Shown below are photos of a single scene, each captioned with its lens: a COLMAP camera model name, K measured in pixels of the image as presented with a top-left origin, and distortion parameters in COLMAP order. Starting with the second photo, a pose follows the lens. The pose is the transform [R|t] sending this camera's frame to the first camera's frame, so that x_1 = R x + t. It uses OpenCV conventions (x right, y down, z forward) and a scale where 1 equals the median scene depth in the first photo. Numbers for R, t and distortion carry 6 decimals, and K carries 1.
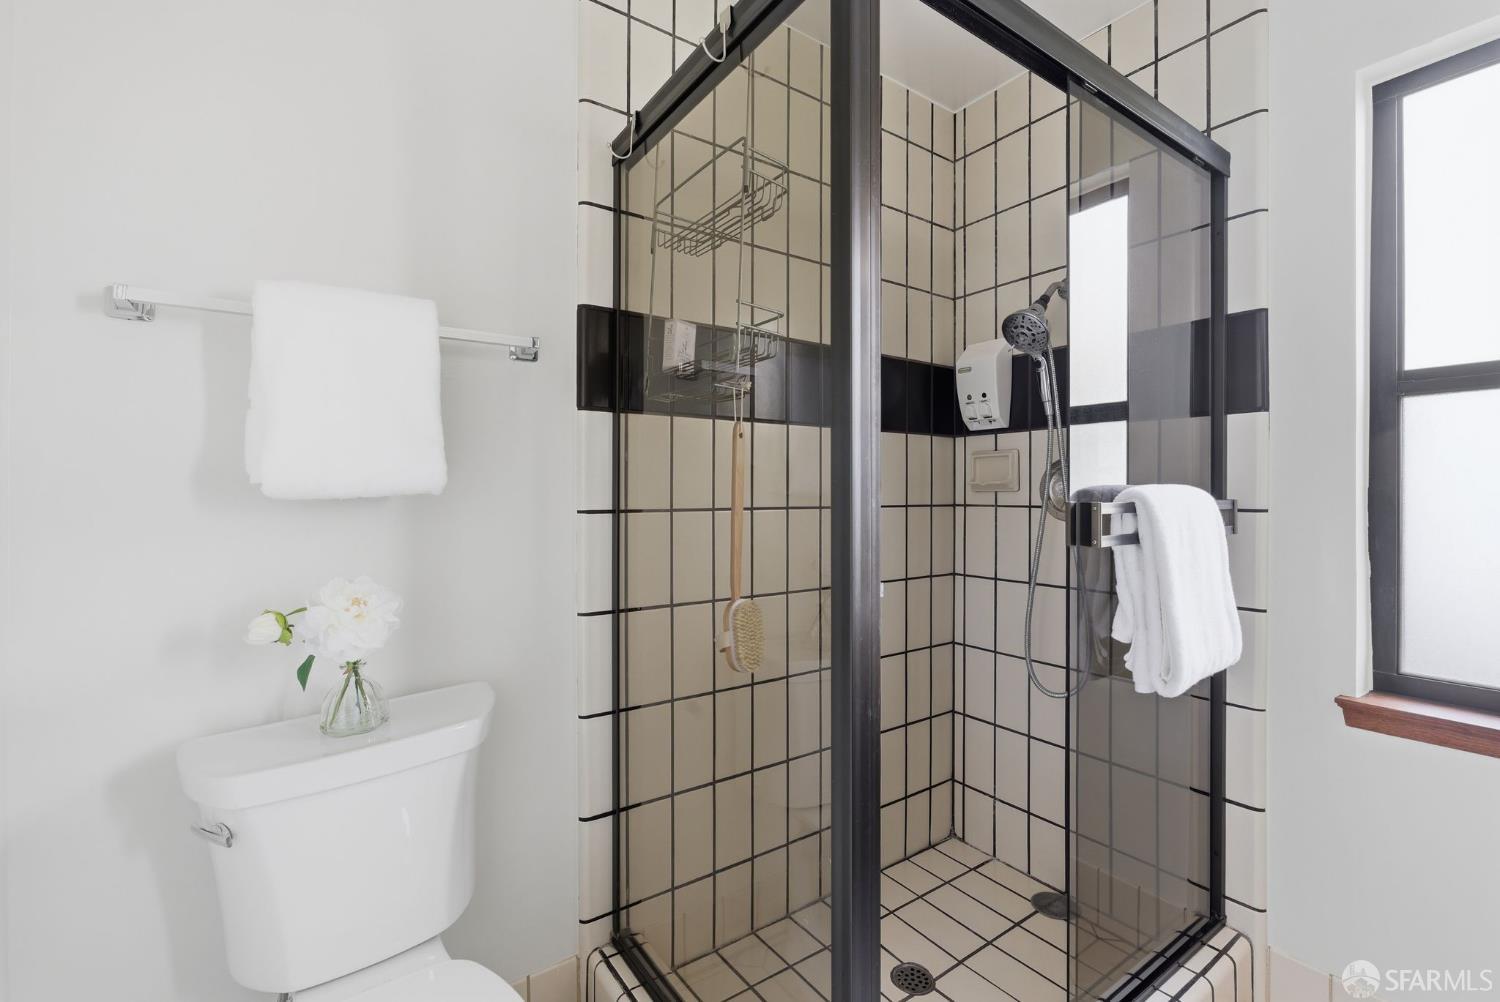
lens RADIAL K [[660.3, 0, 751.8], [0, 660.3, 494.1], [0, 0, 1]] dist [-0.012170, 0.002832]
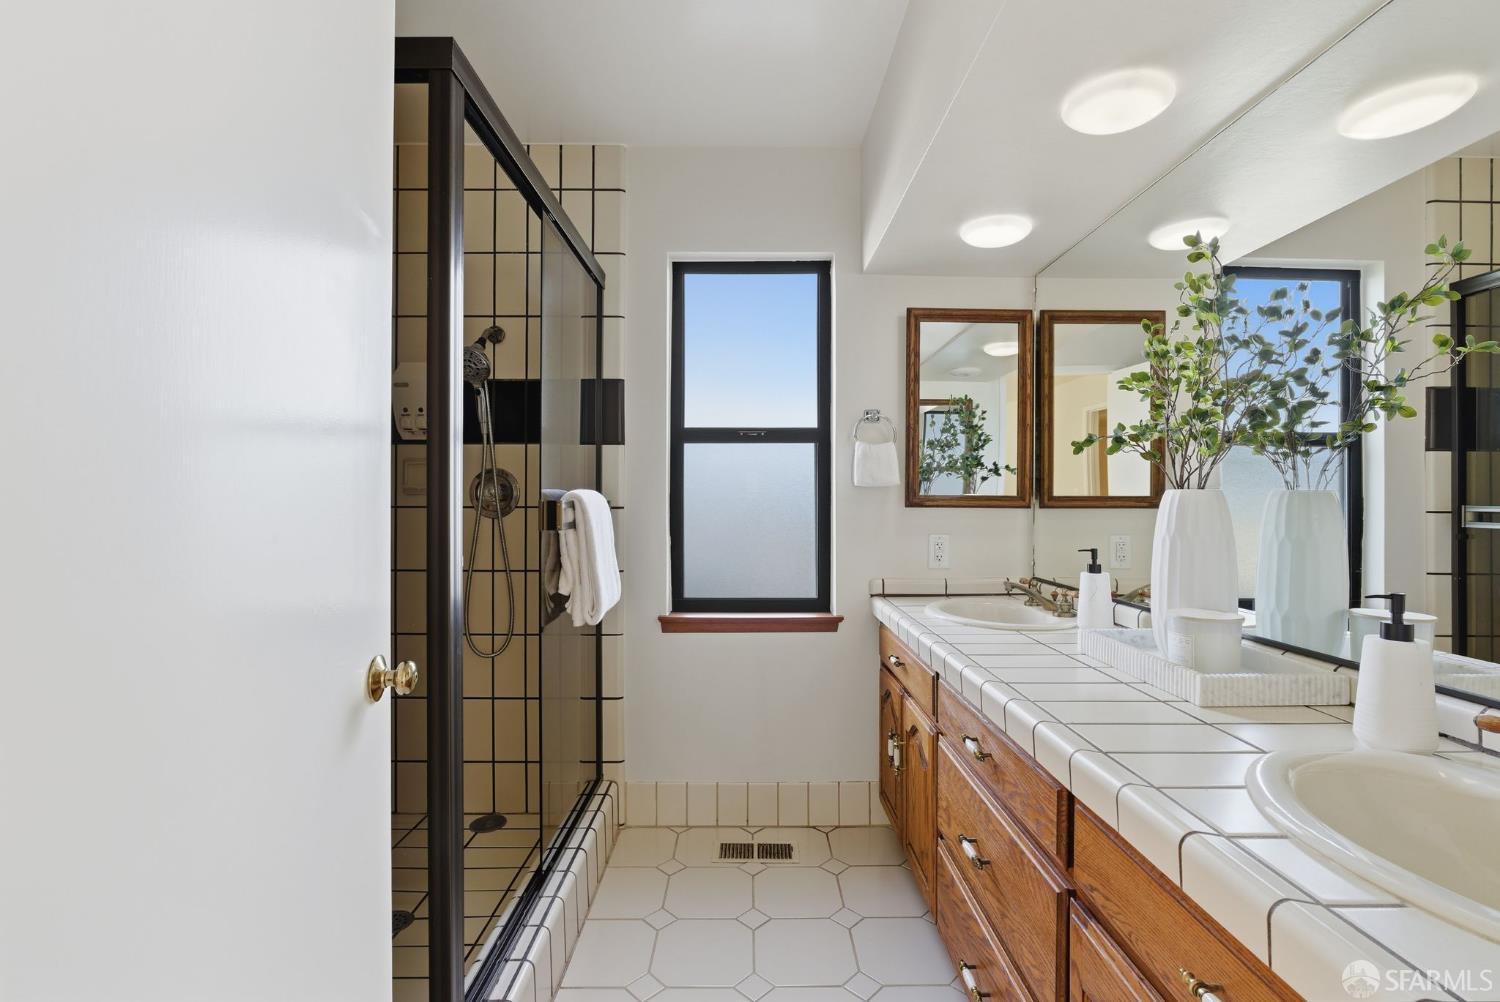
lens RADIAL K [[660.3, 0, 751.8], [0, 660.3, 494.1], [0, 0, 1]] dist [-0.012170, 0.002832]
pose [[0.571500, 0.011259, 0.820525, -0.365077], [-0.002567, 0.999925, -0.011933, 0.011776], [-0.820598, 0.004714, 0.571486, -0.172679]]
